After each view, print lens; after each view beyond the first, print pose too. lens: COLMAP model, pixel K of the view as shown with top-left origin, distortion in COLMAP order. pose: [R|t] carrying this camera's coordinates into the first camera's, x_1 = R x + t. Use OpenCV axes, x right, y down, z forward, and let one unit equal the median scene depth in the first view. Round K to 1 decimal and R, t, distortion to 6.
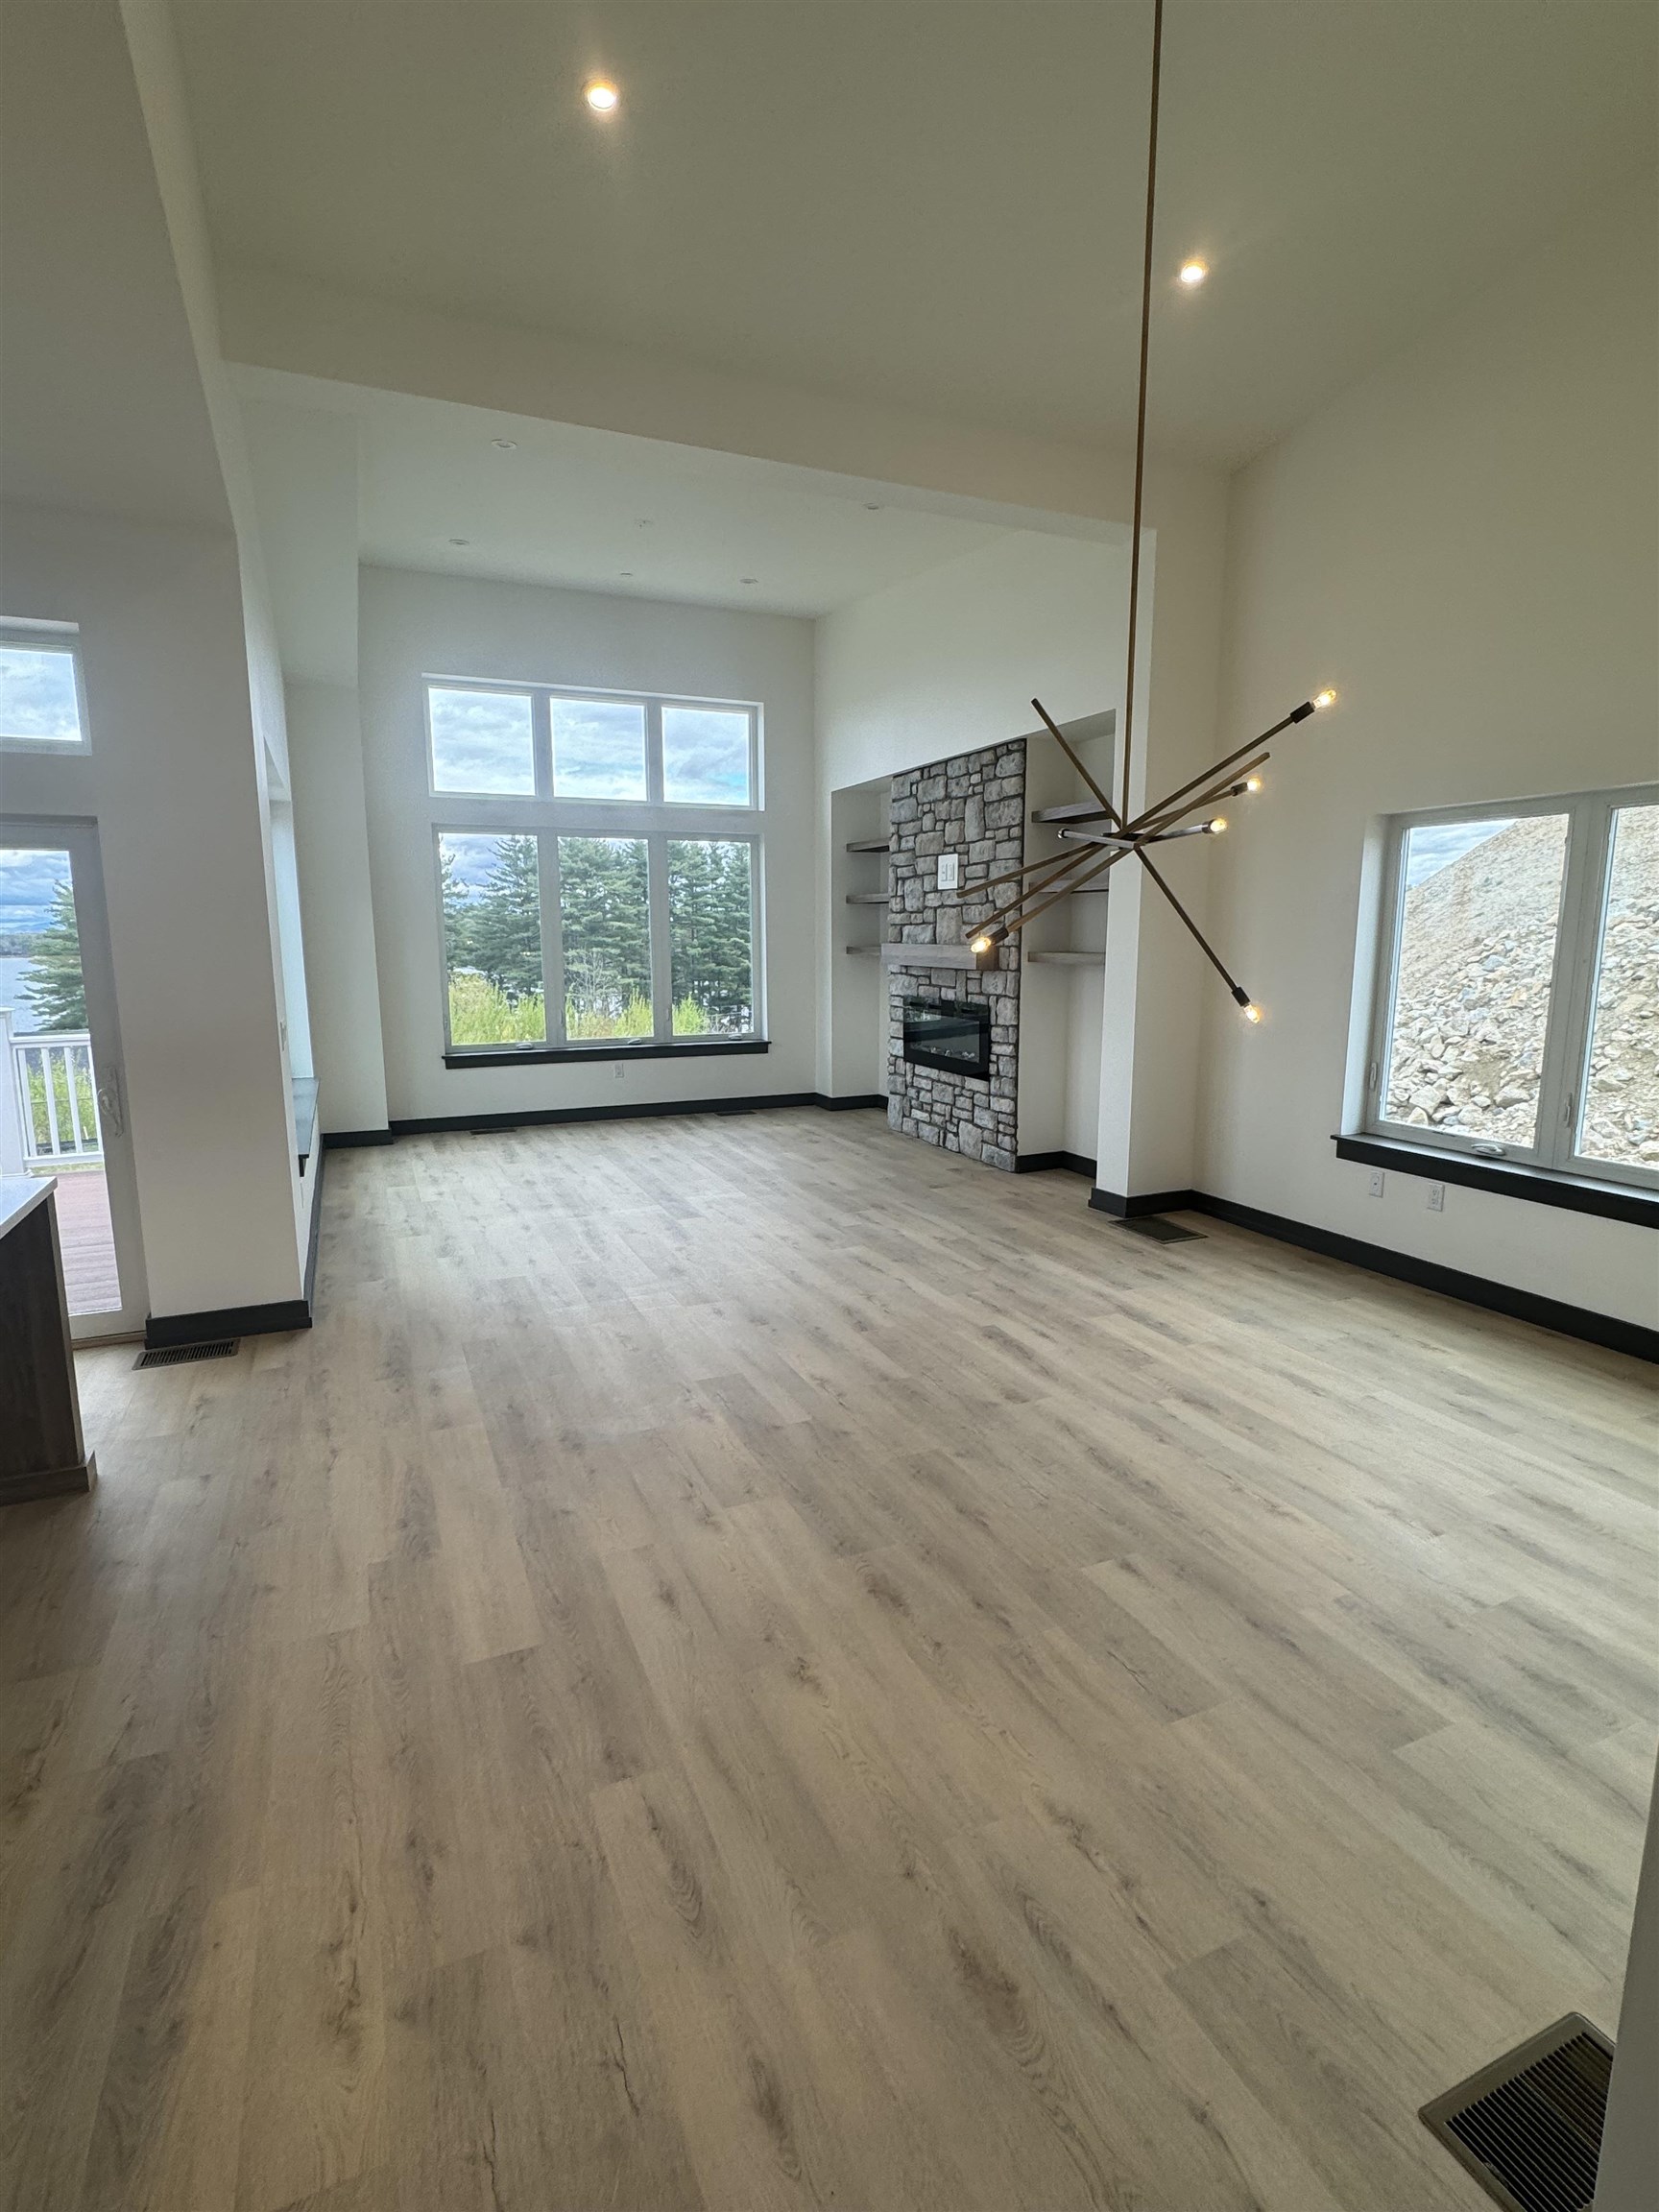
lens RADIAL K [[1075.6, 0, 832.2], [0, 1075.6, 1108.1], [0, 0, 1]] dist [-0.000440, -0.000155]
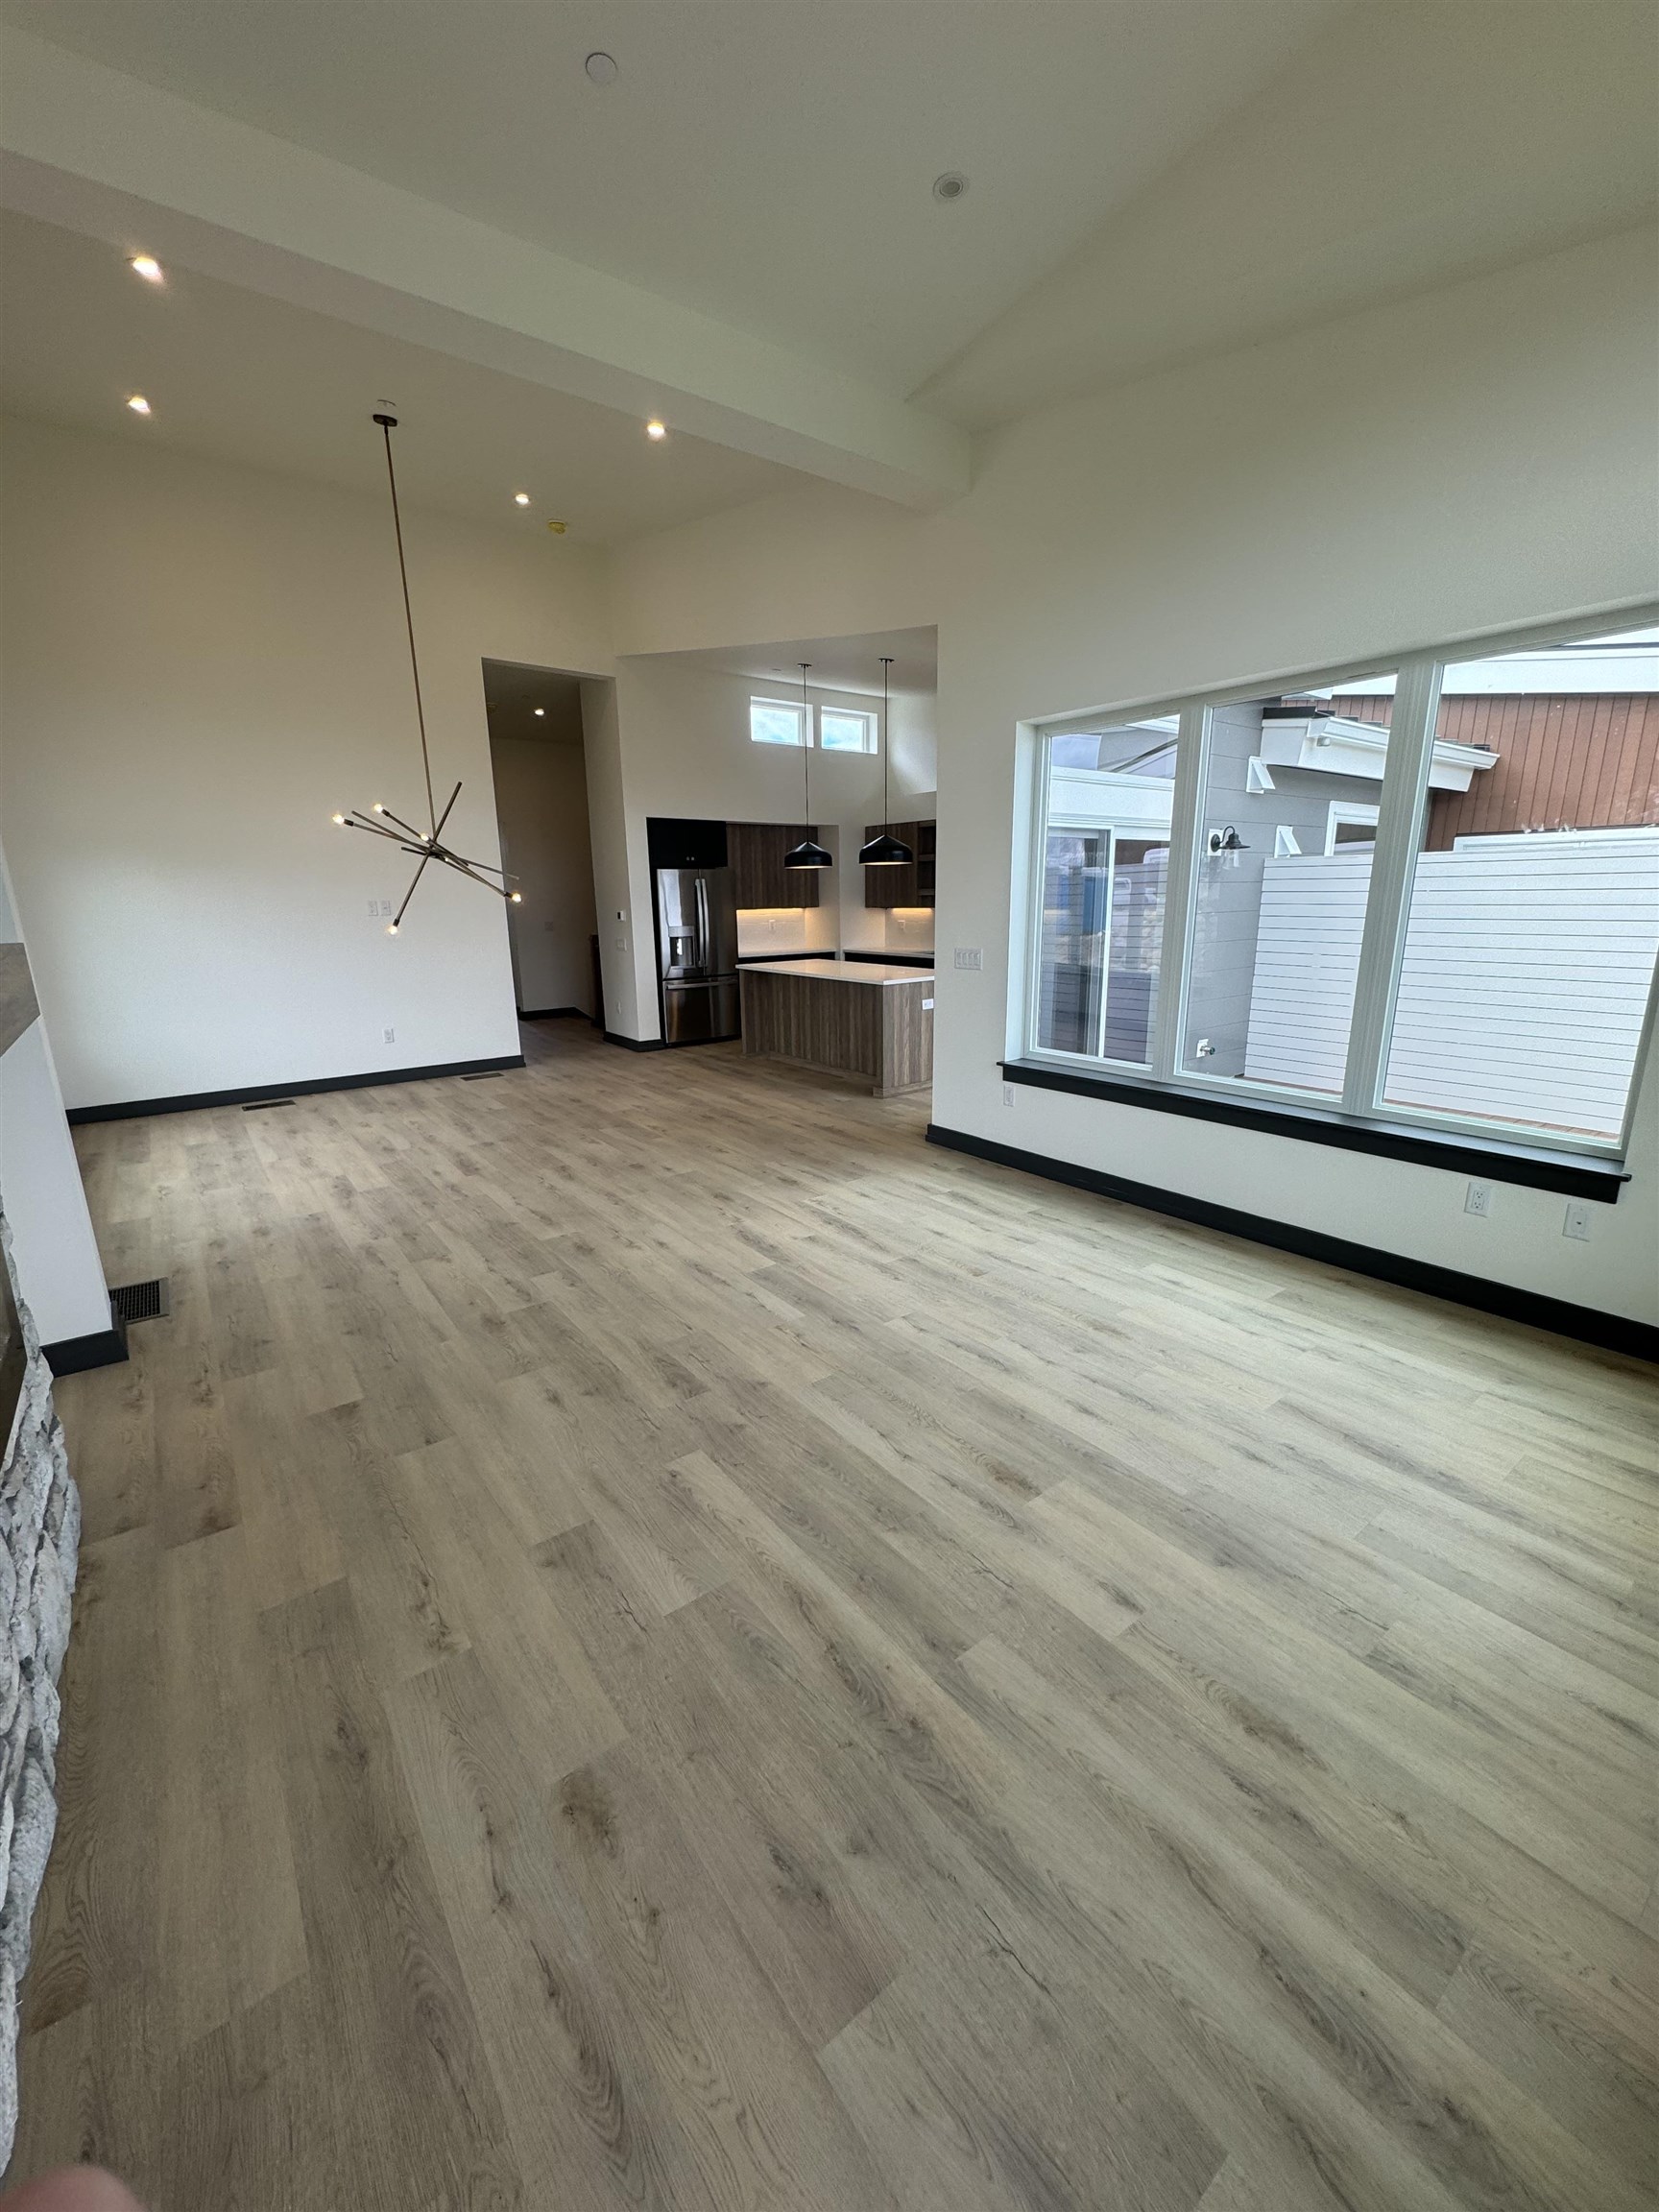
lens RADIAL K [[875.9, 0, 849.1], [0, 875.9, 1091.9], [0, 0, 1]] dist [-0.003423, 0.000668]
pose [[-0.968617, 0.072794, -0.237661, -0.082056], [-0.022931, 0.925906, 0.377056, -0.391761], [0.247499, 0.370673, -0.895179, 2.368694]]
